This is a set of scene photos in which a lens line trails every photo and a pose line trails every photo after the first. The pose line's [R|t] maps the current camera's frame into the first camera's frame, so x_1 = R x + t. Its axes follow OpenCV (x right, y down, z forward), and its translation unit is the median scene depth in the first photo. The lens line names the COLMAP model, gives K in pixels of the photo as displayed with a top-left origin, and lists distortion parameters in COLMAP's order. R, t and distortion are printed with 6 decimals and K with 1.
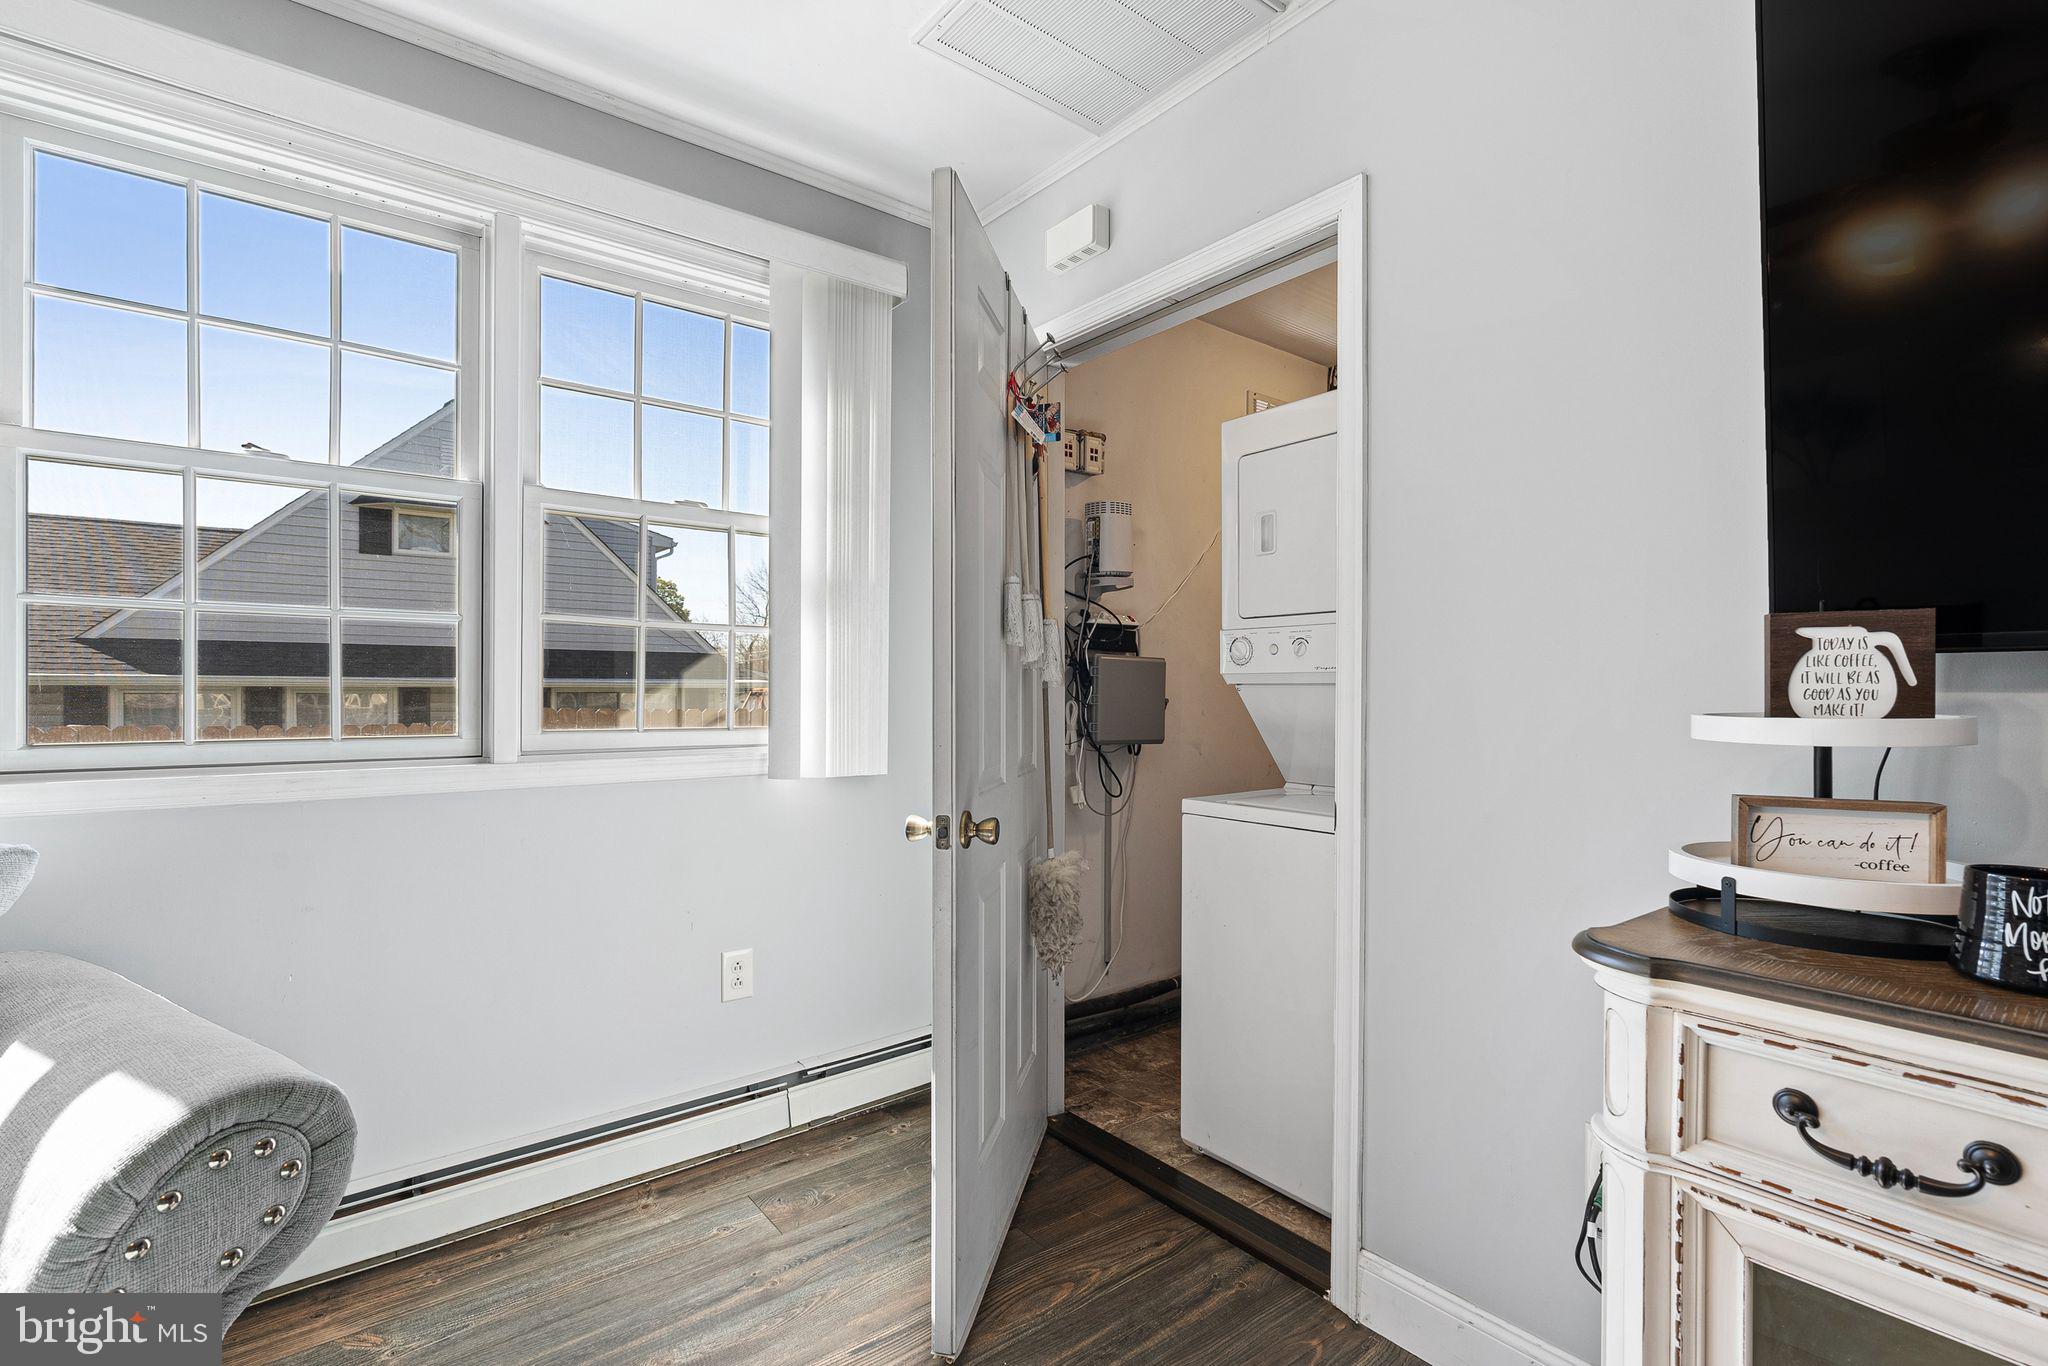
lens RADIAL K [[942.7, 0, 1021.2], [0, 942.7, 687.5], [0, 0, 1]] dist [-0.000763, 0.001447]
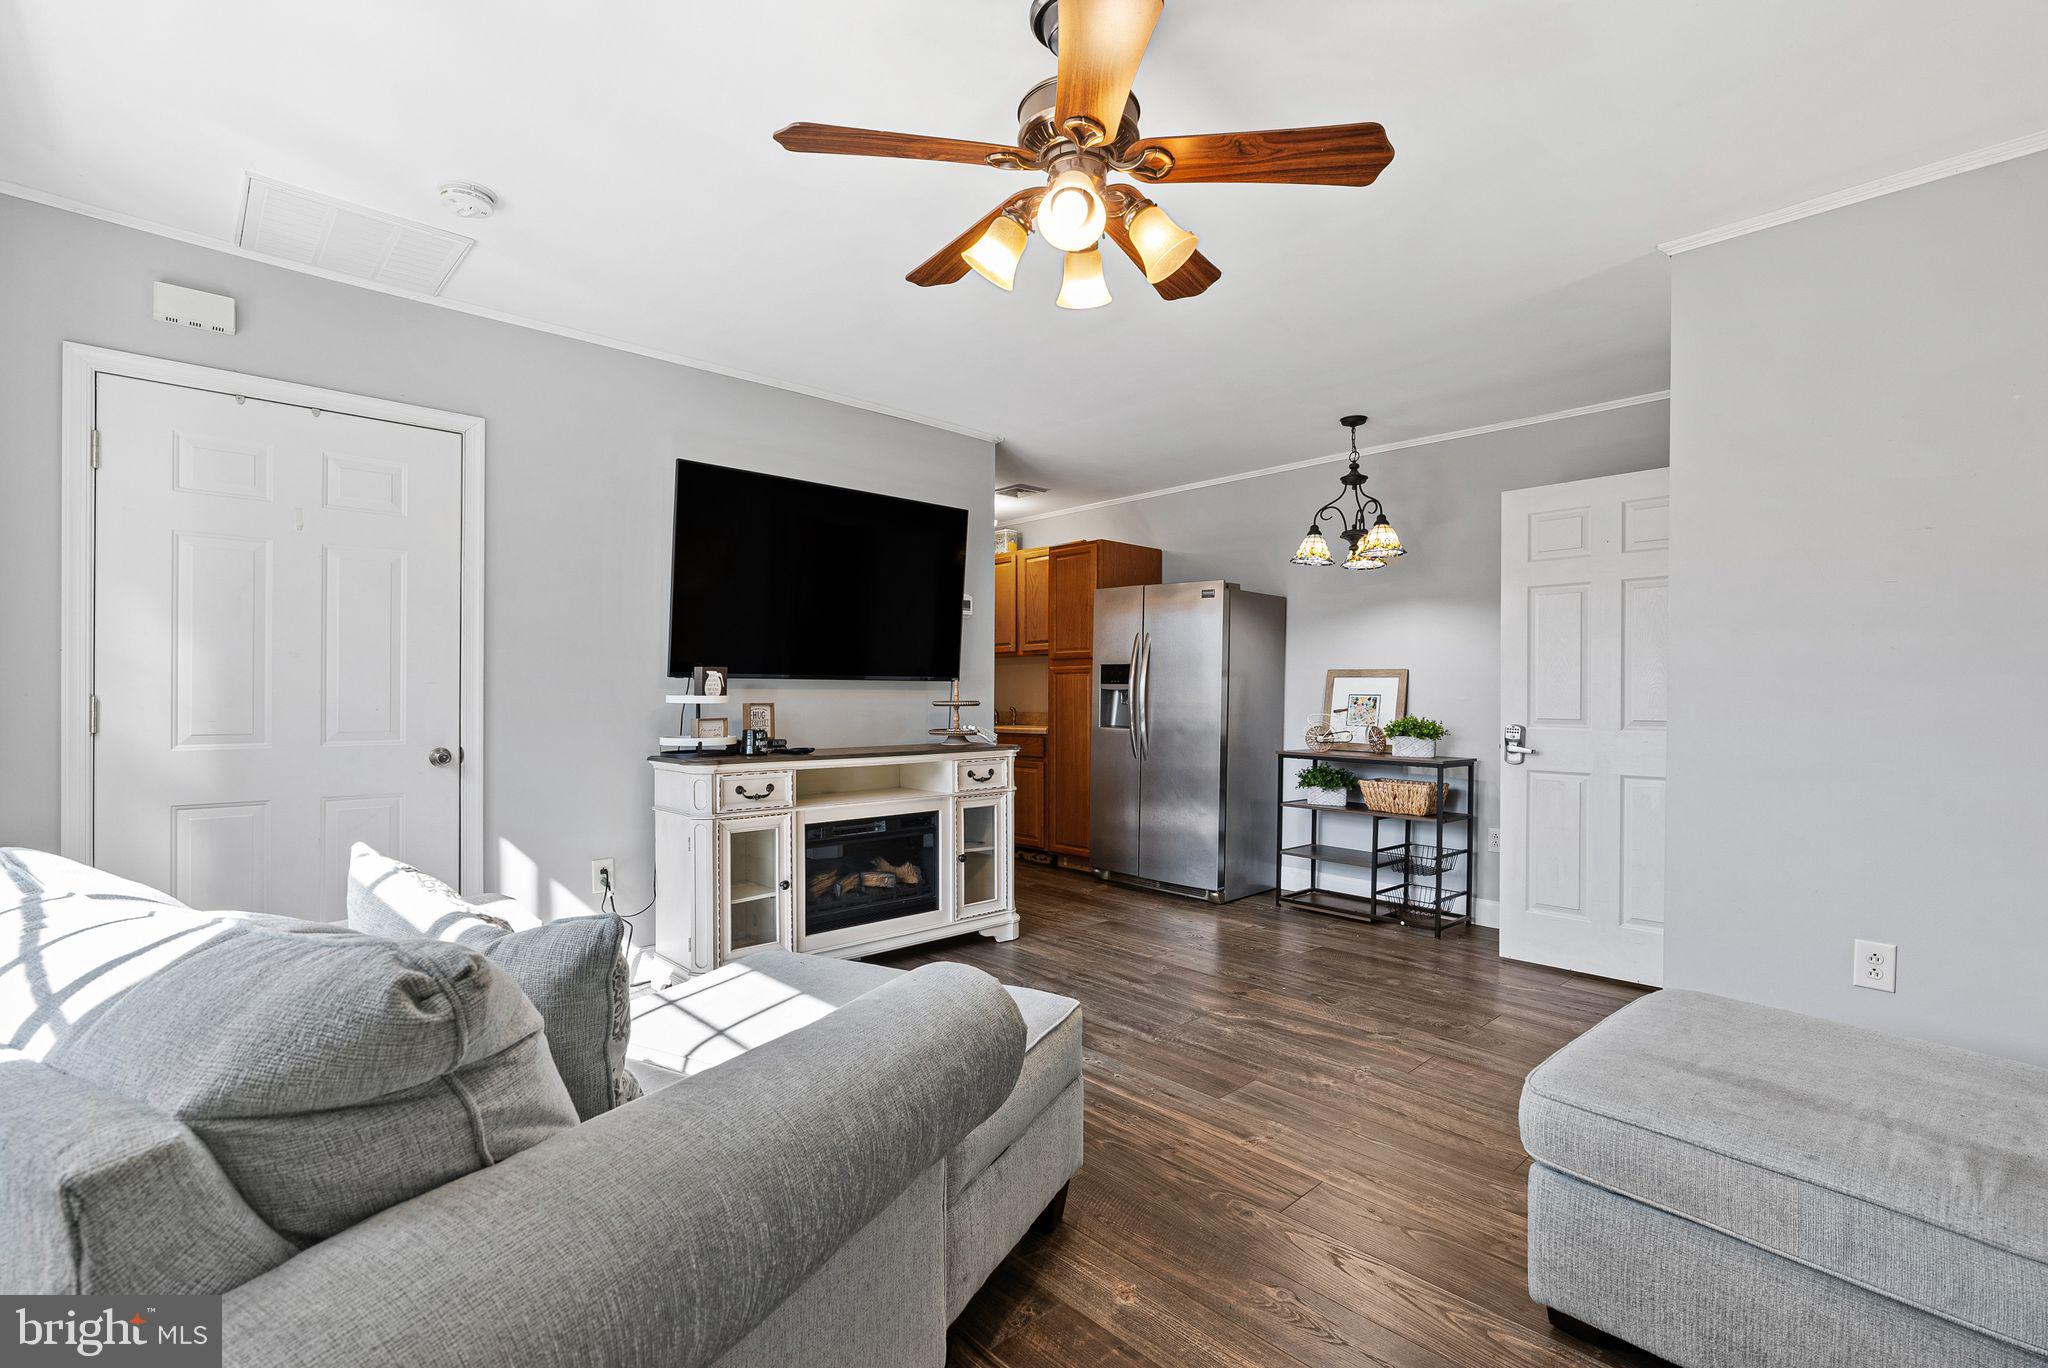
lens RADIAL K [[942.7, 0, 1021.4], [0, 942.7, 685.8], [0, 0, 1]] dist [-0.000763, 0.001447]
pose [[-0.076875, -0.003422, 0.997035, -3.271686], [-0.000228, 0.999994, 0.003414, -0.020102], [-0.997041, 0.000036, -0.076875, 0.093691]]
